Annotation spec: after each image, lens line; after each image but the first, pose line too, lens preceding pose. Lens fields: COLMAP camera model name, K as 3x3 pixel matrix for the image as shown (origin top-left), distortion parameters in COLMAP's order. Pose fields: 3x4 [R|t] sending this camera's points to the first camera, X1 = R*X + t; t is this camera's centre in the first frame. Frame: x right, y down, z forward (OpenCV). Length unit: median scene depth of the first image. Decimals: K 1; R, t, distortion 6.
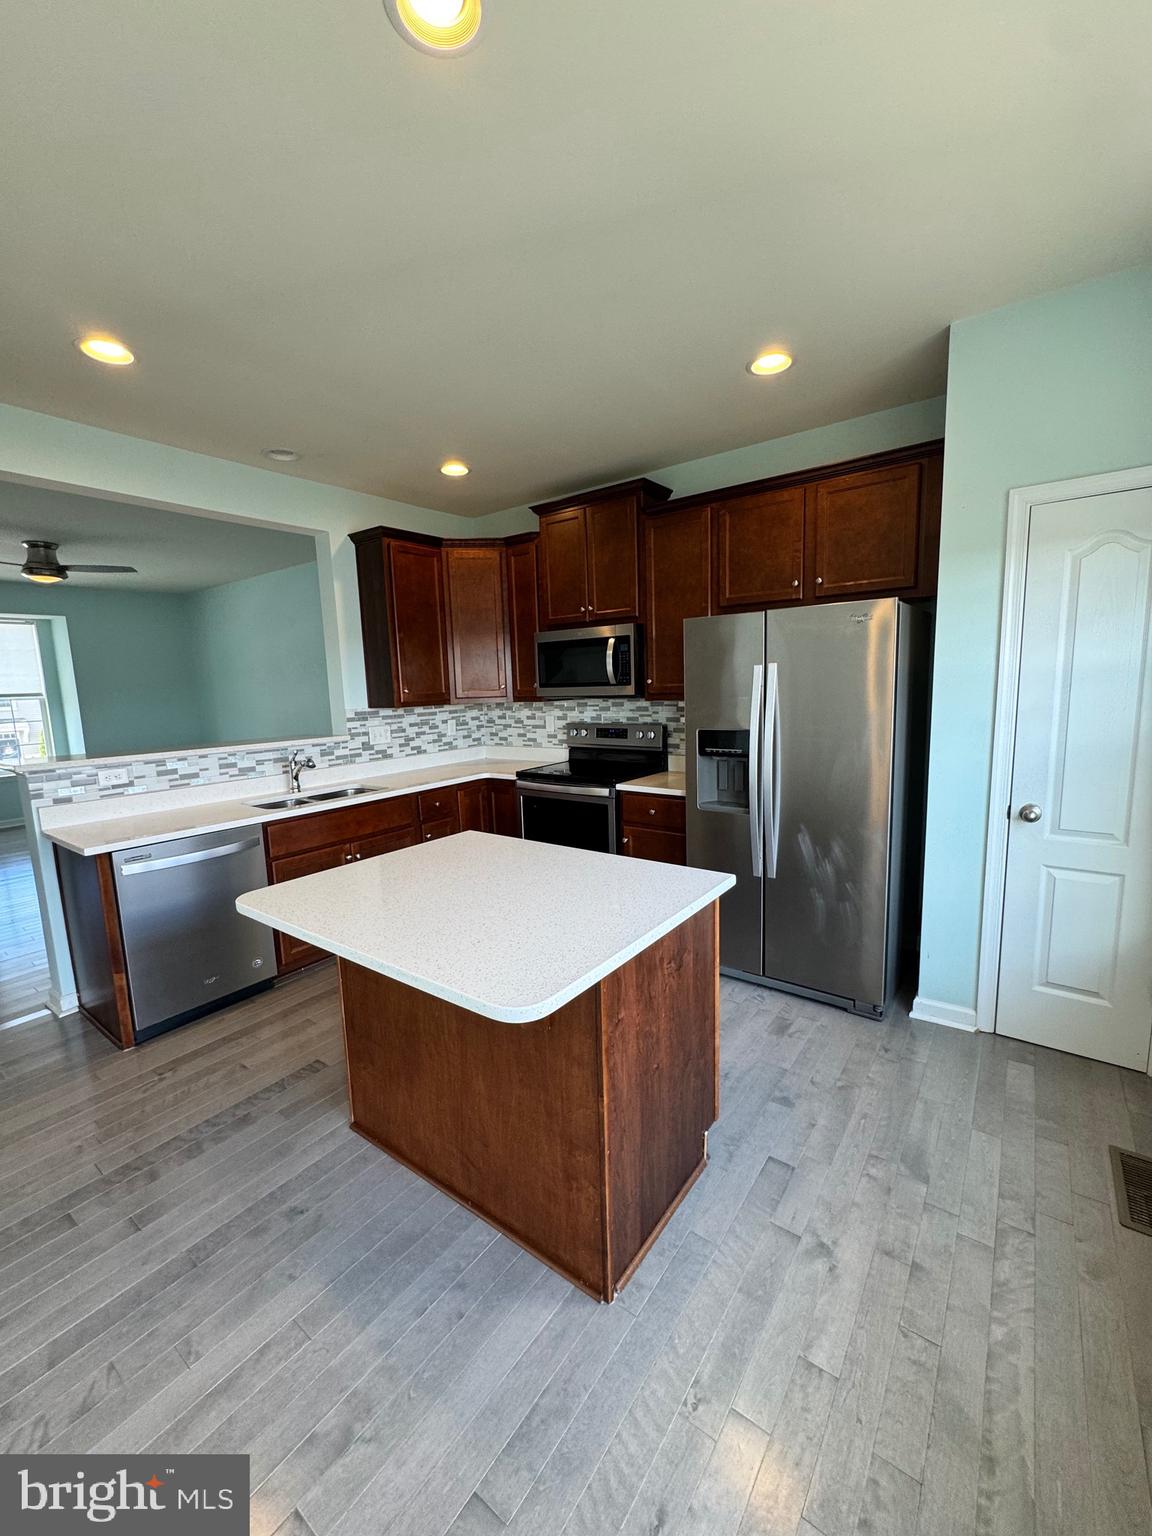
lens RADIAL K [[615.3, 0, 576.0], [0, 615.3, 768.0], [0, 0, 1]] dist [-0.005735, 0.002231]
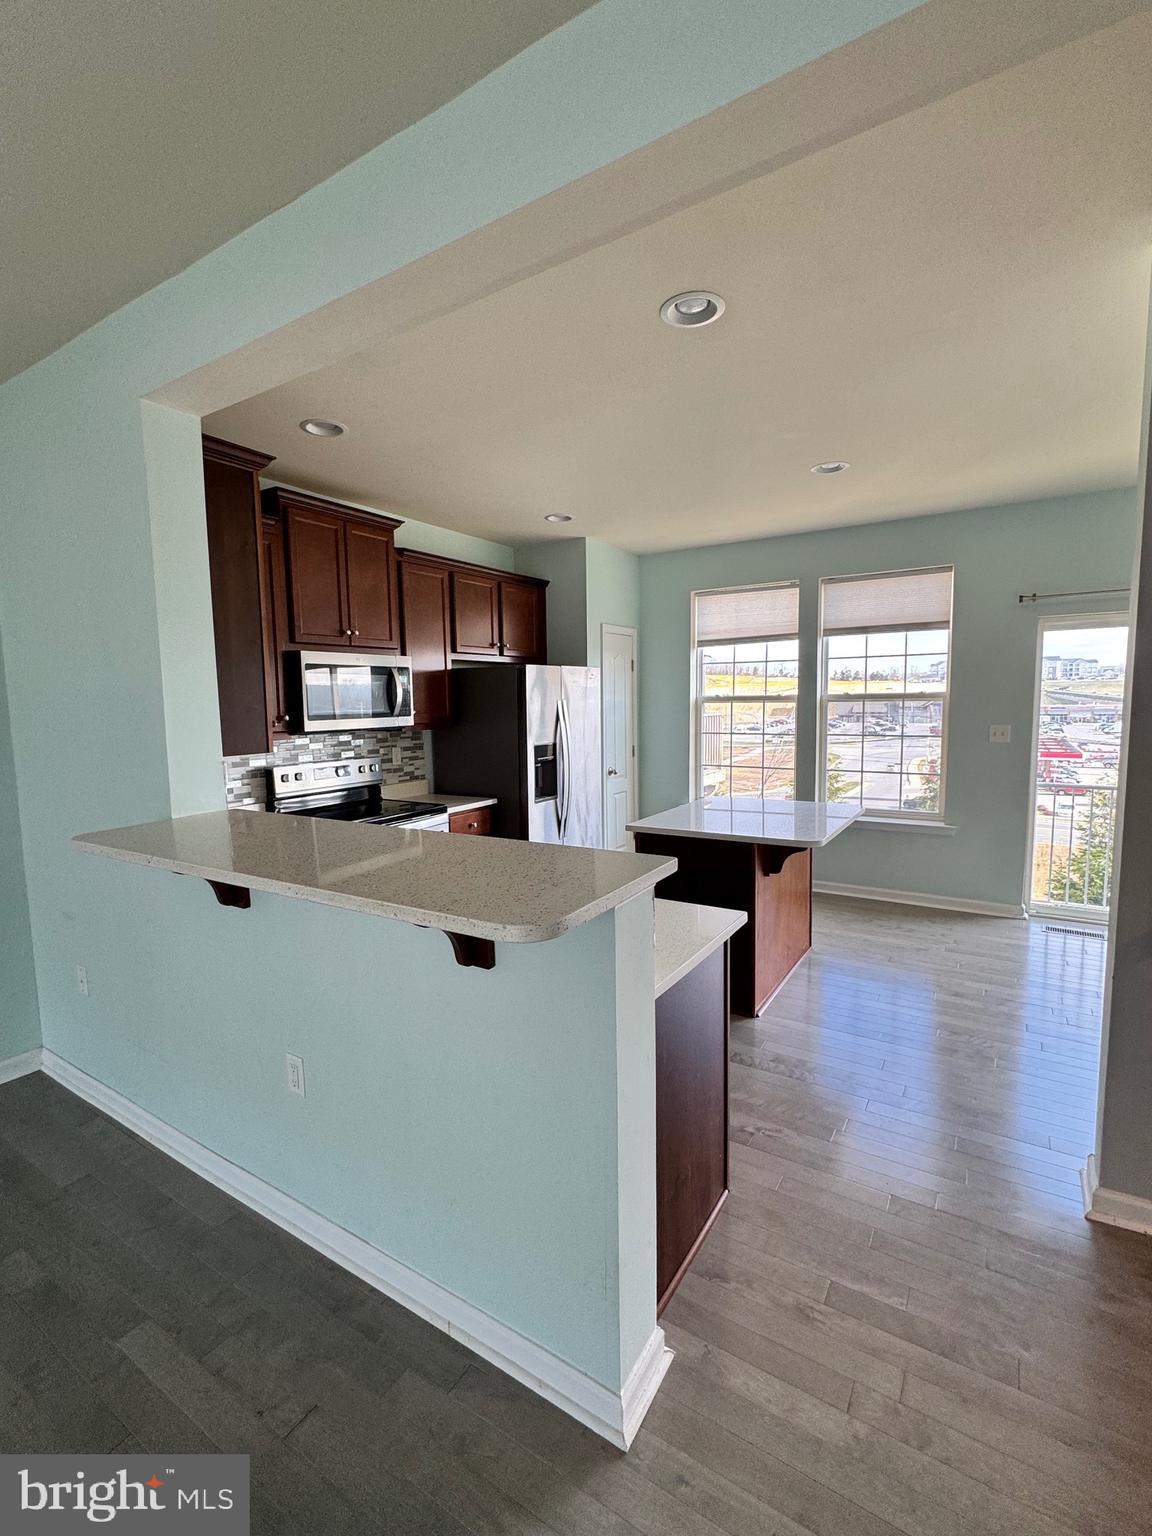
lens RADIAL K [[689.2, 0, 573.7], [0, 689.2, 775.9], [0, 0, 1]] dist [0.000663, 0.000000]
pose [[-0.069350, -0.078452, 0.994503, -1.280621], [0.159963, 0.983129, 0.088709, -0.112740], [-0.984684, 0.165236, -0.055631, 0.963707]]
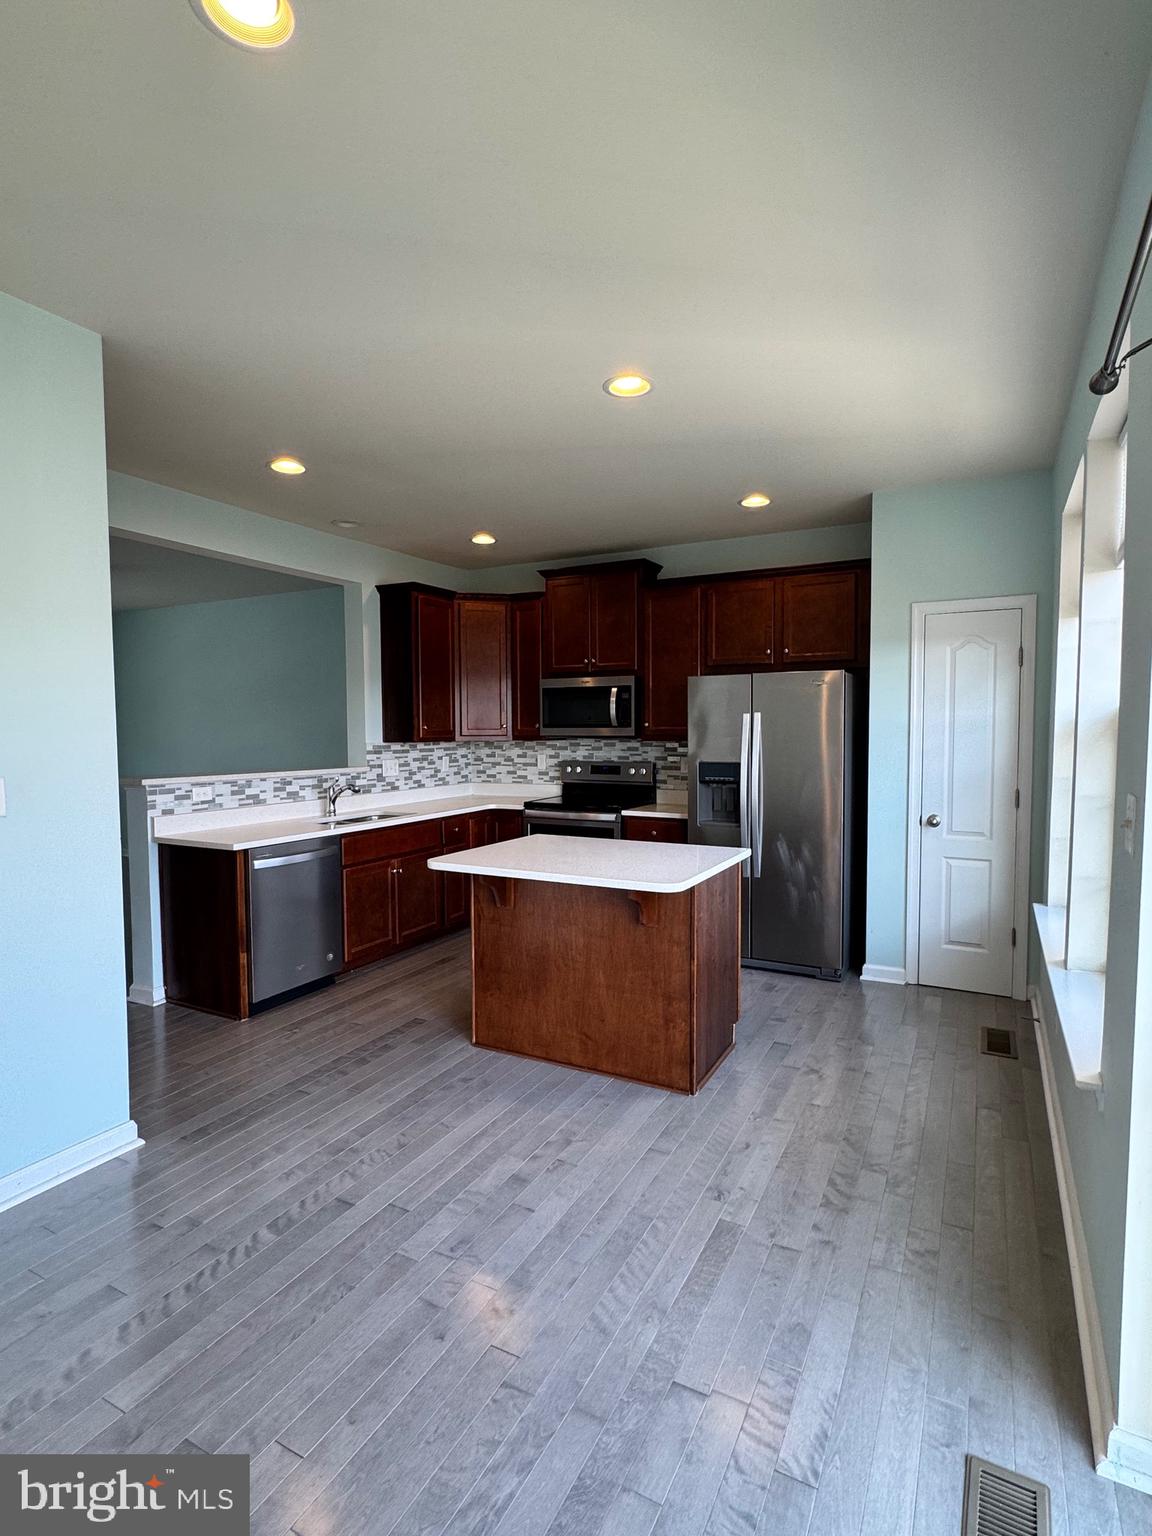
lens RADIAL K [[777.4, 0, 577.4], [0, 777.4, 765.1], [0, 0, 1]] dist [-0.002079, 0.001179]
pose [[0.987709, 0.019987, 0.155018, -0.286269], [-0.005467, 0.995601, -0.093538, 0.090697], [-0.156205, 0.091541, 0.983473, -0.519119]]
